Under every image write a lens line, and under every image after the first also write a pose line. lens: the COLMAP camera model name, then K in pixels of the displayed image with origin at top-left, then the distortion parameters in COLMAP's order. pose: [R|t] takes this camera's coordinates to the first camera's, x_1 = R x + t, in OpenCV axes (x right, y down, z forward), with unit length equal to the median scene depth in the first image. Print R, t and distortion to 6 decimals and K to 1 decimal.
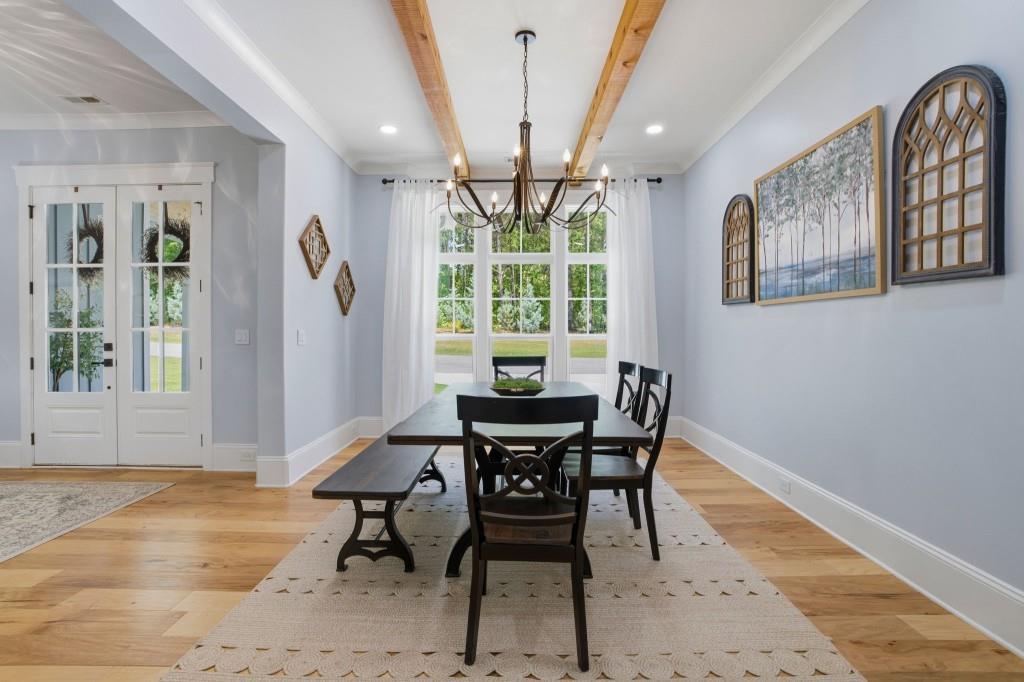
lens RADIAL K [[491.0, 0, 506.1], [0, 491.0, 337.5], [0, 0, 1]] dist [-0.003867, 0.000417]
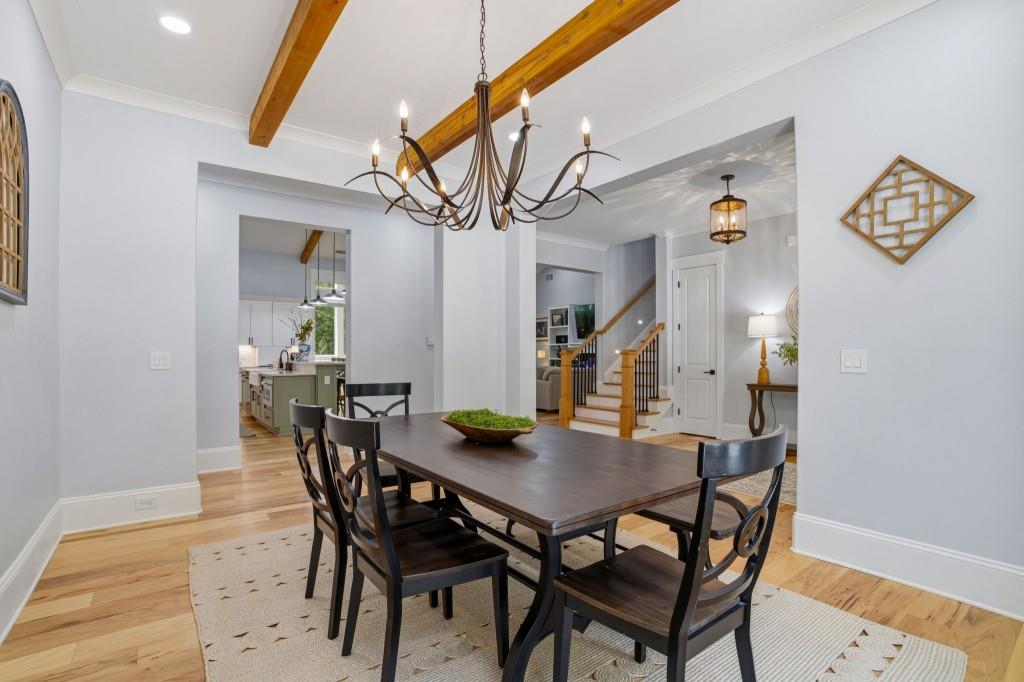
lens RADIAL K [[482.3, 0, 509.2], [0, 482.3, 351.8], [0, 0, 1]] dist [-0.022775, 0.000326]
pose [[-0.776595, 0.006534, -0.629966, 0.330792], [0.002451, 0.999970, 0.007351, -0.019770], [0.629995, 0.004165, -0.776588, 1.148794]]
